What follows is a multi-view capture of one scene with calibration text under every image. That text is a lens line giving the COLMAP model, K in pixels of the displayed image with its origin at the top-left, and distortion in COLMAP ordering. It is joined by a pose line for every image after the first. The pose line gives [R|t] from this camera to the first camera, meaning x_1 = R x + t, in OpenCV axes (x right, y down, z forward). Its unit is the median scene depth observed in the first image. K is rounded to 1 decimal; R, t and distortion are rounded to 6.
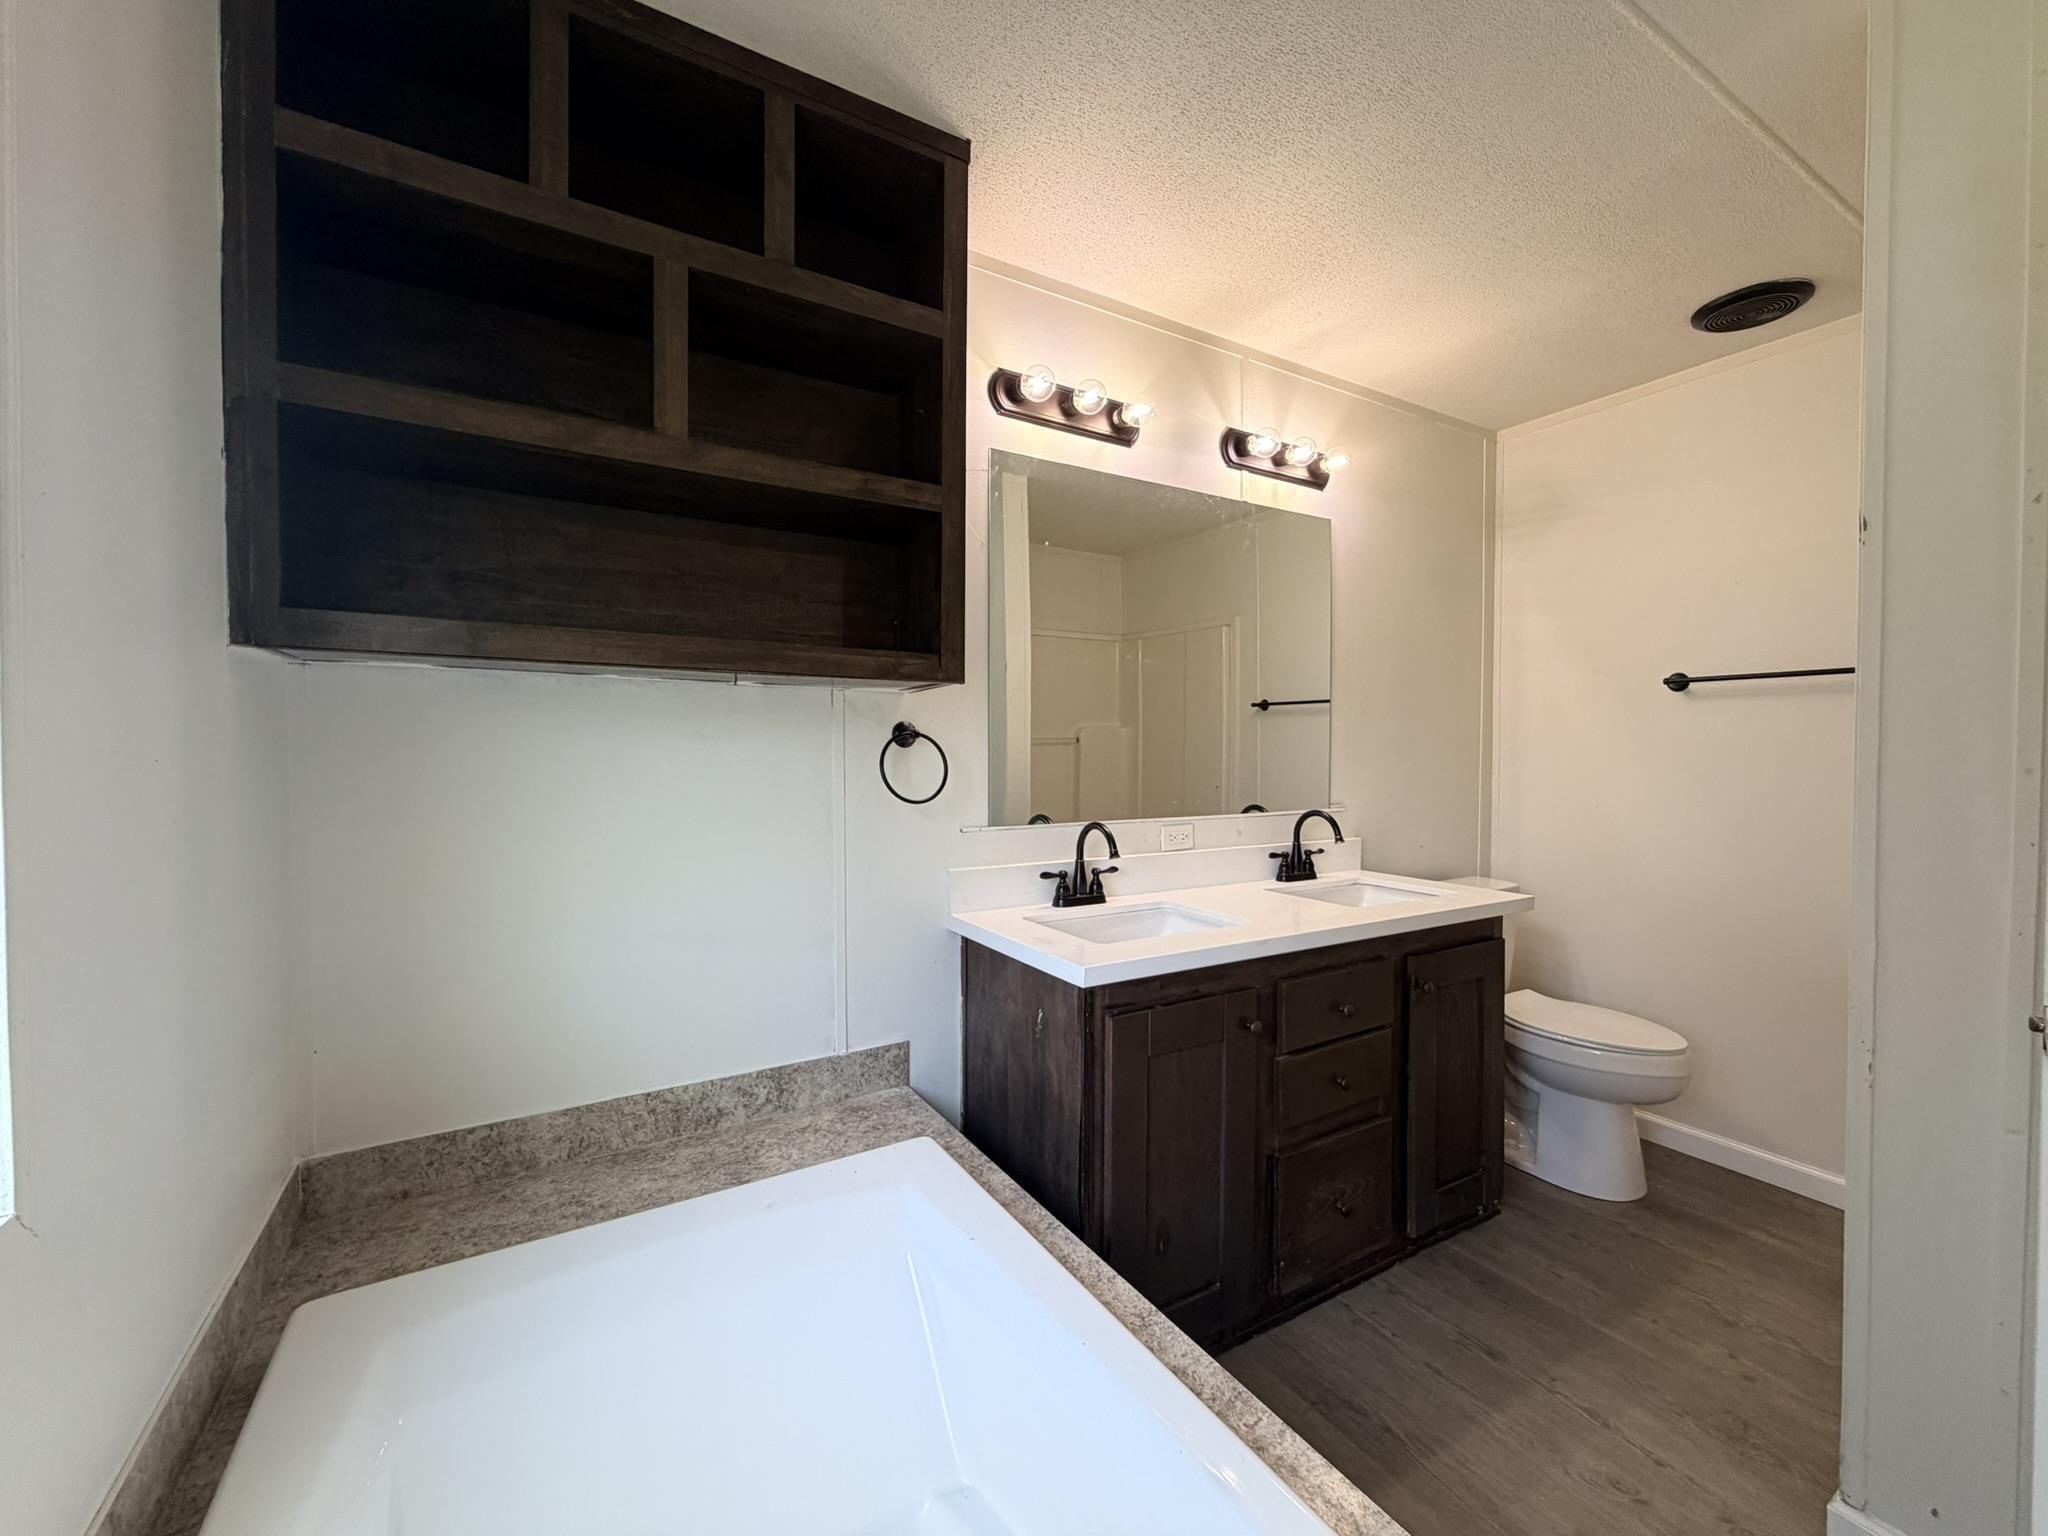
lens RADIAL K [[824.2, 0, 1025.4], [0, 824.2, 761.1], [0, 0, 1]] dist [0.002128, 0.000137]
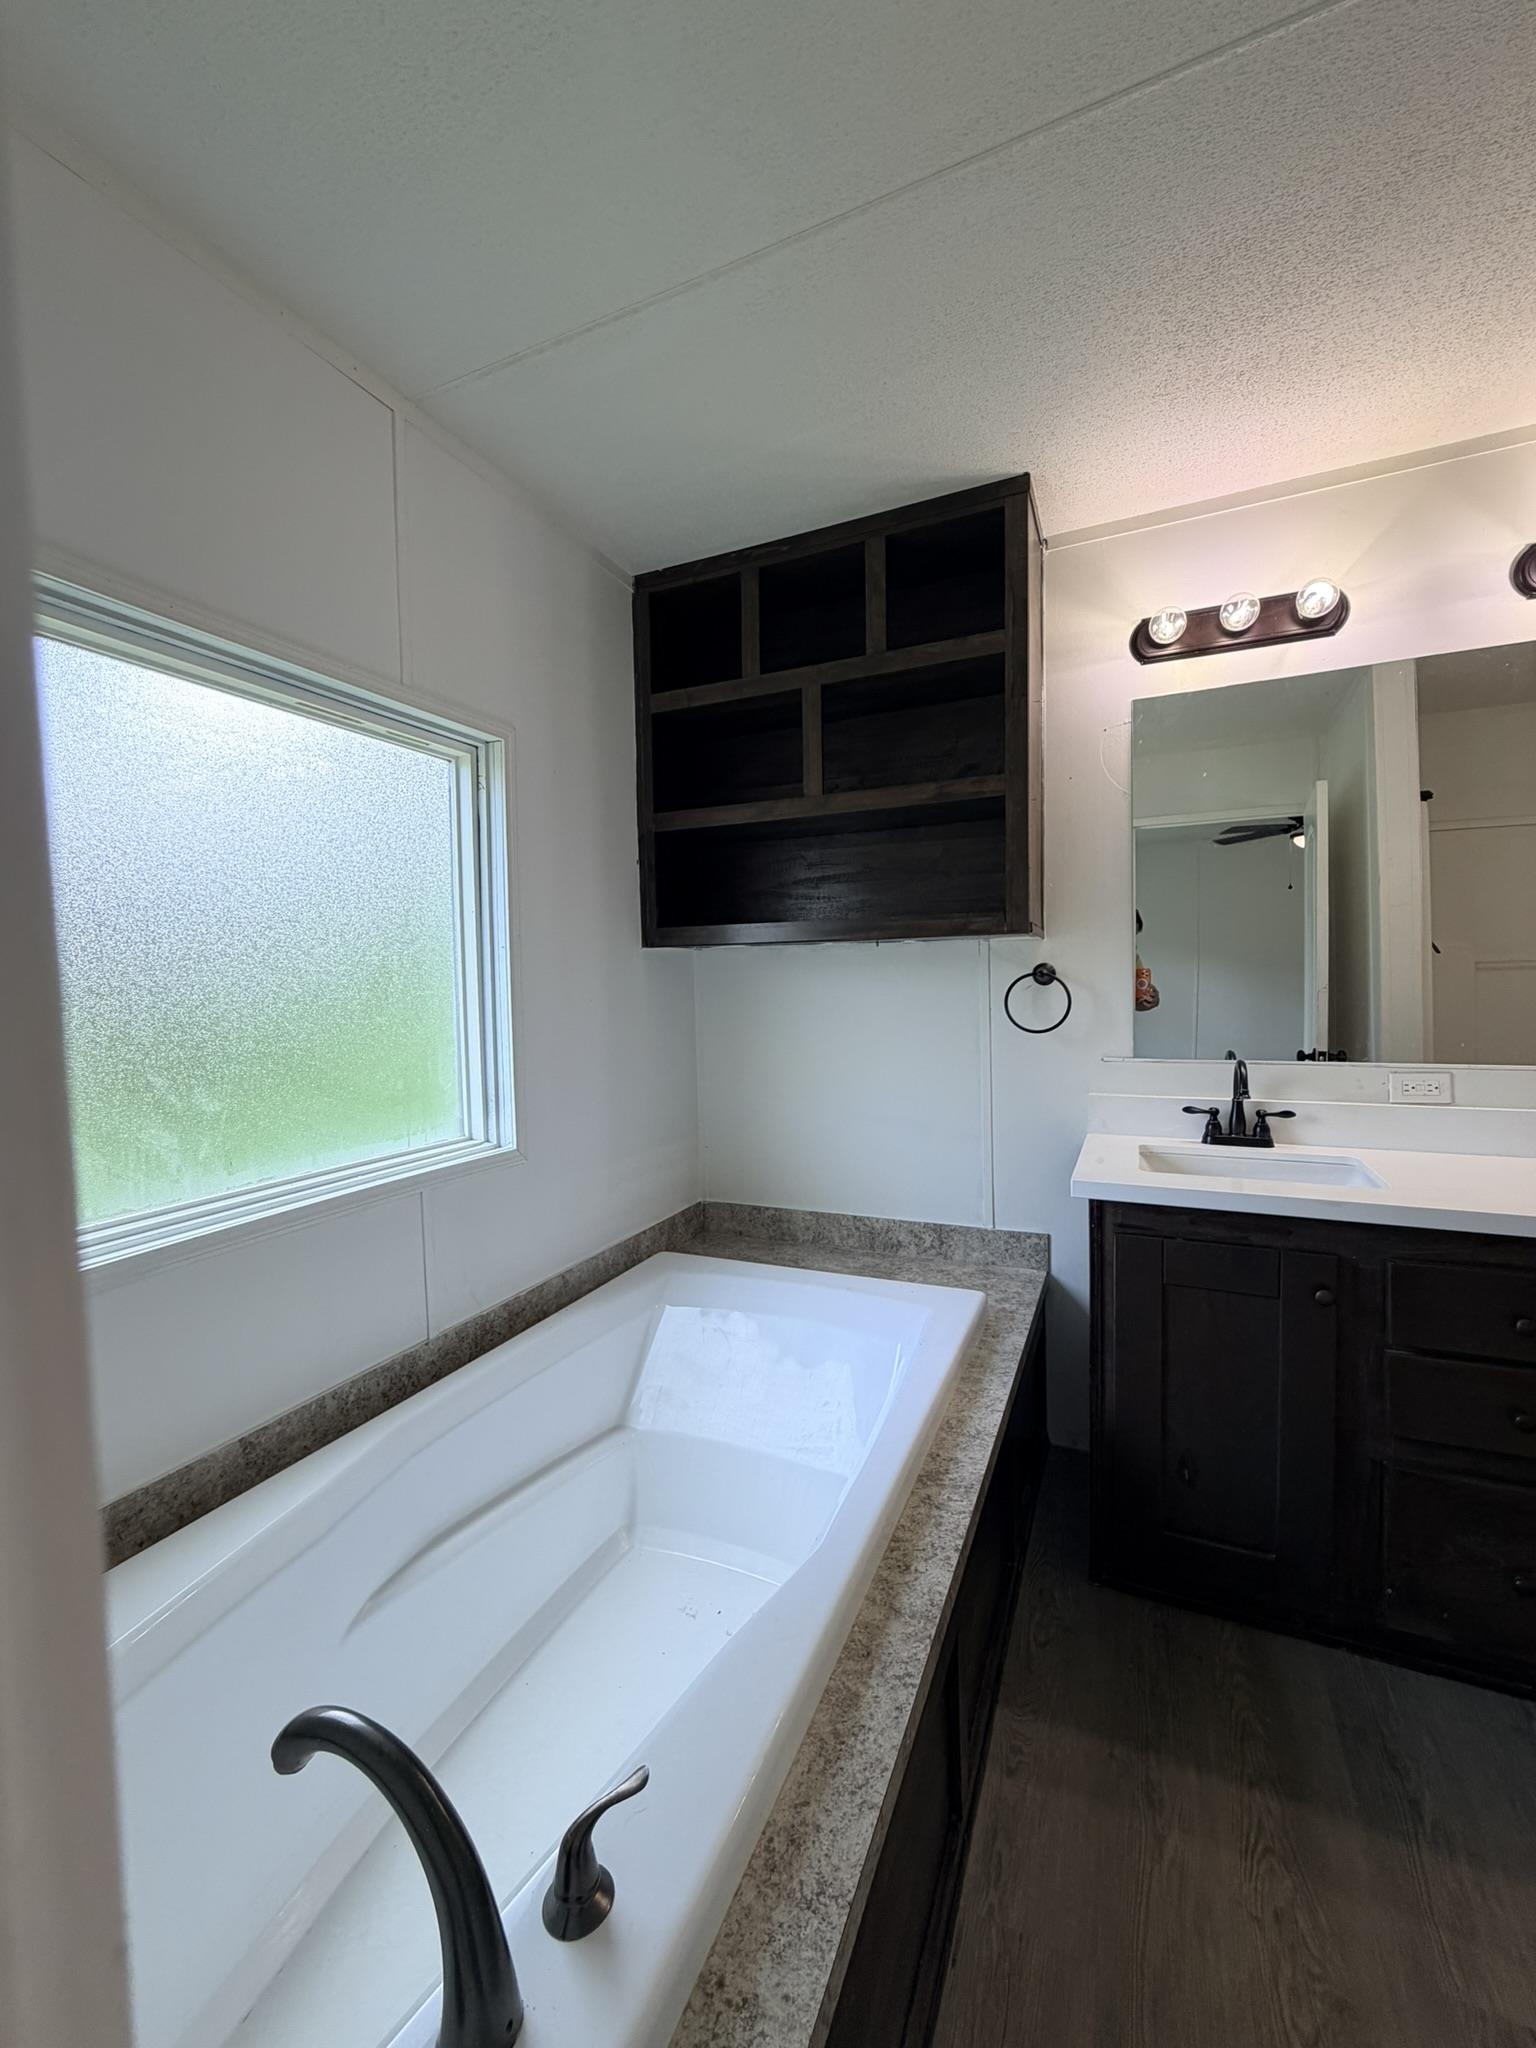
lens RADIAL K [[824.2, 0, 766.1], [0, 824.2, 1014.1], [0, 0, 1]] dist [0.002128, 0.000137]
pose [[0.571312, 0.016618, -0.820564, 0.686176], [0.009192, 0.999603, 0.026643, -0.012423], [0.820681, -0.022764, 0.570933, 0.003574]]
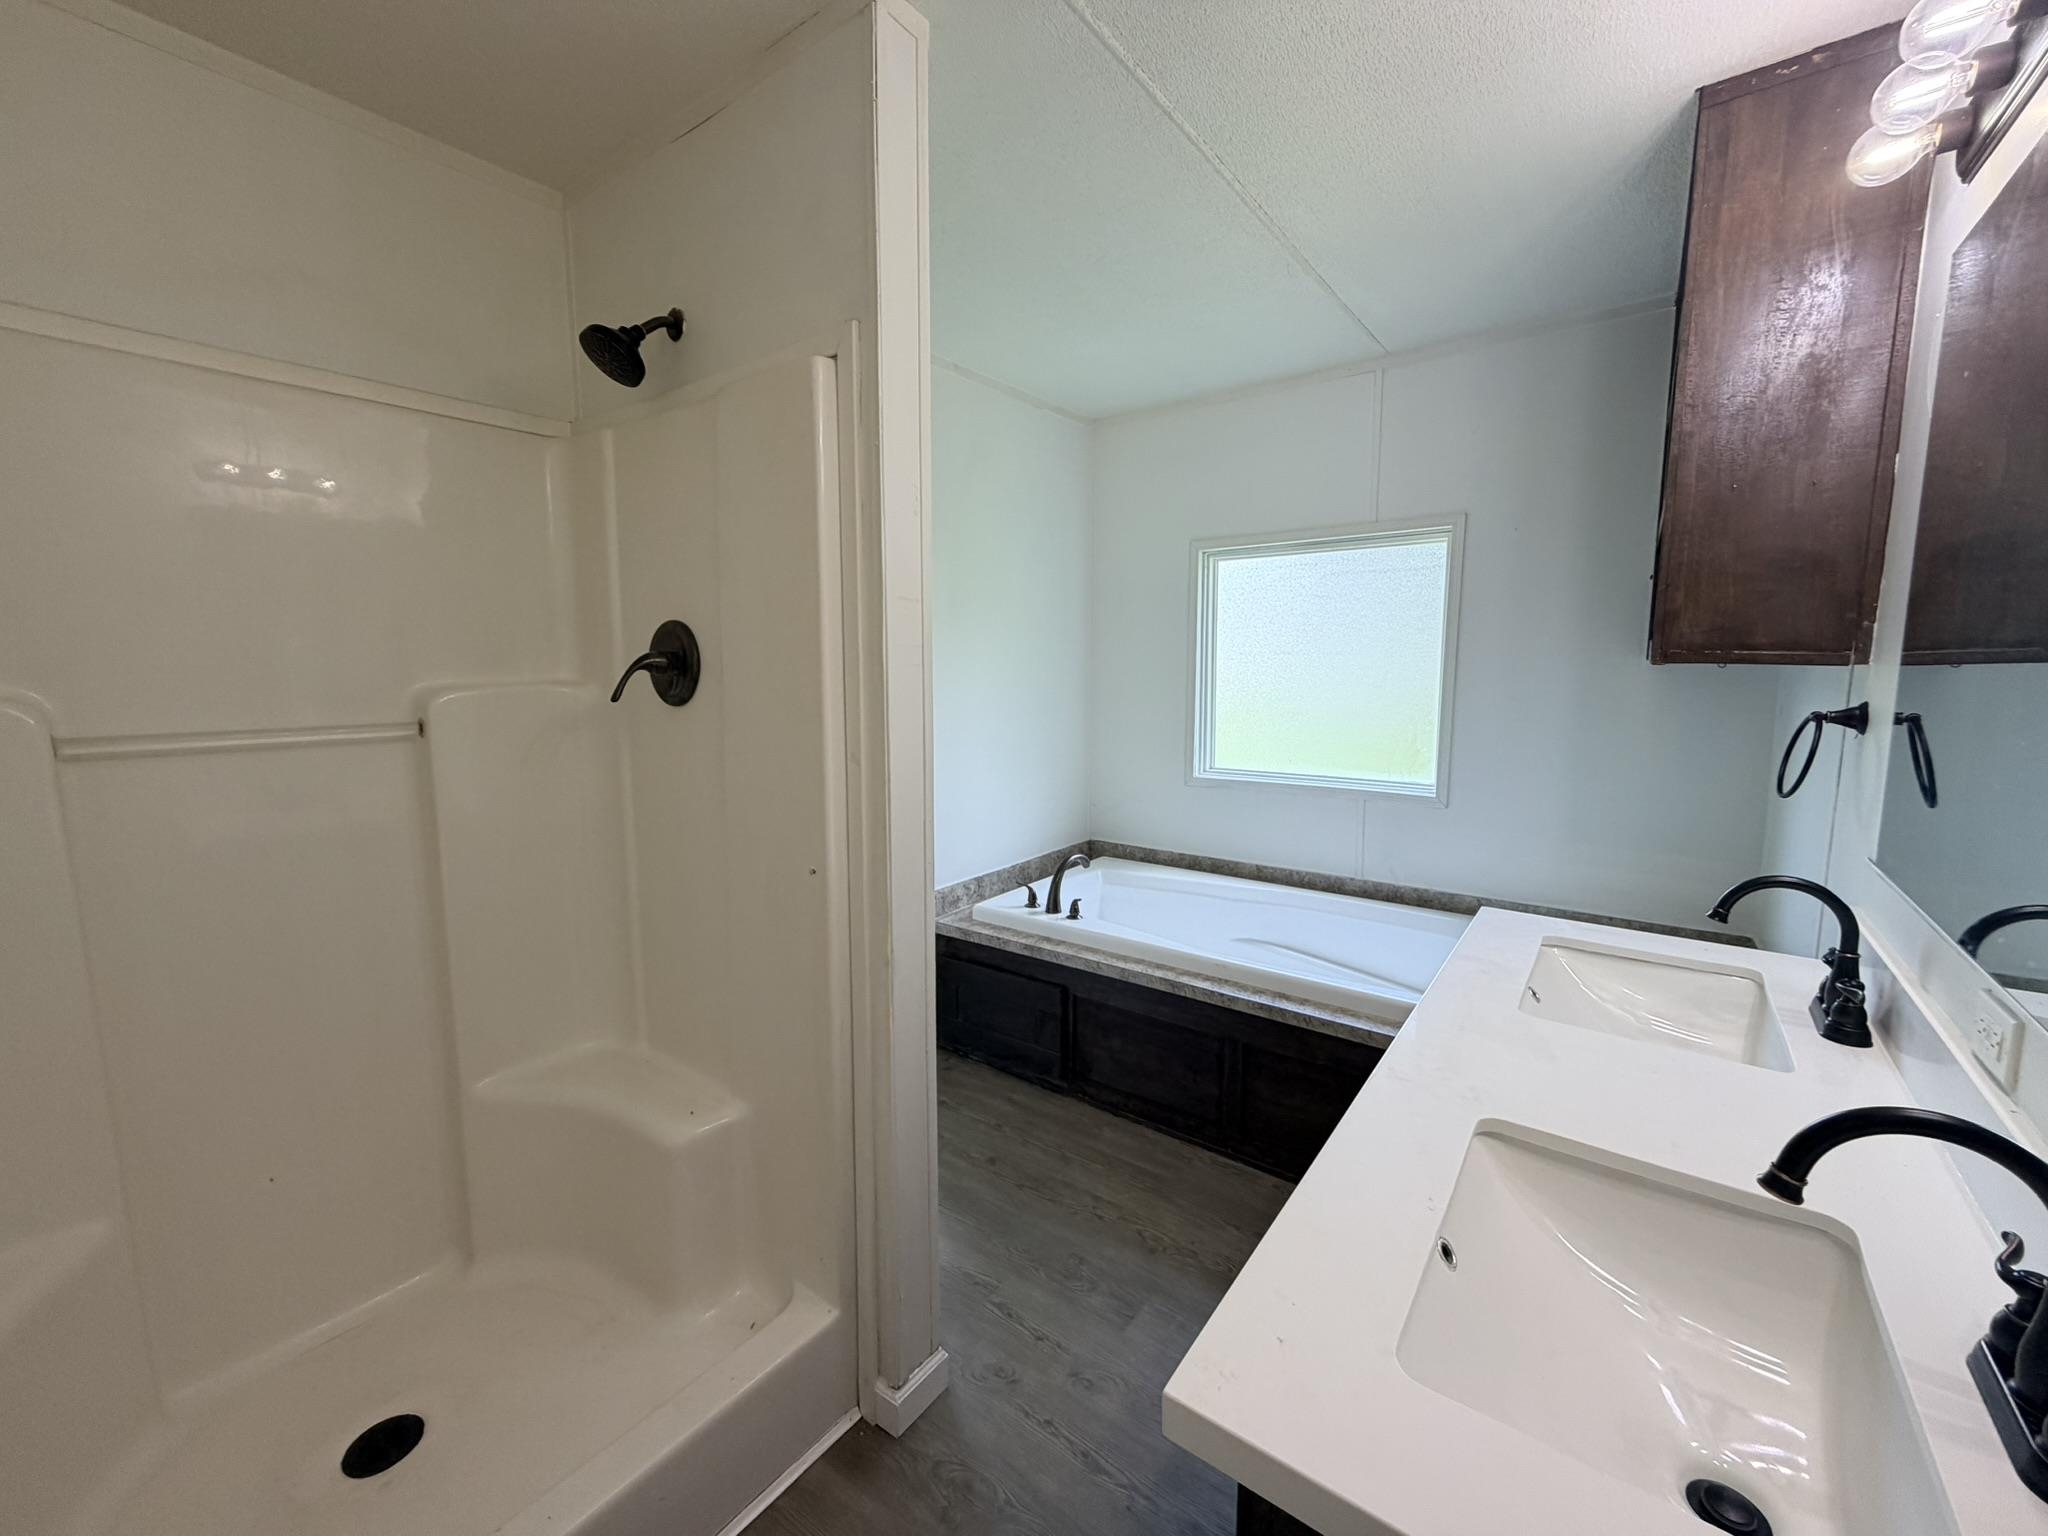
lens RADIAL K [[822.3, 0, 1008.5], [0, 822.3, 764.1], [0, 0, 1]] dist [0.000400, 0.000326]
pose [[-0.929960, 0.051923, -0.363976, 1.034822], [-0.002124, 0.989203, 0.146540, -0.122447], [0.367655, 0.137049, -0.919808, 1.648155]]
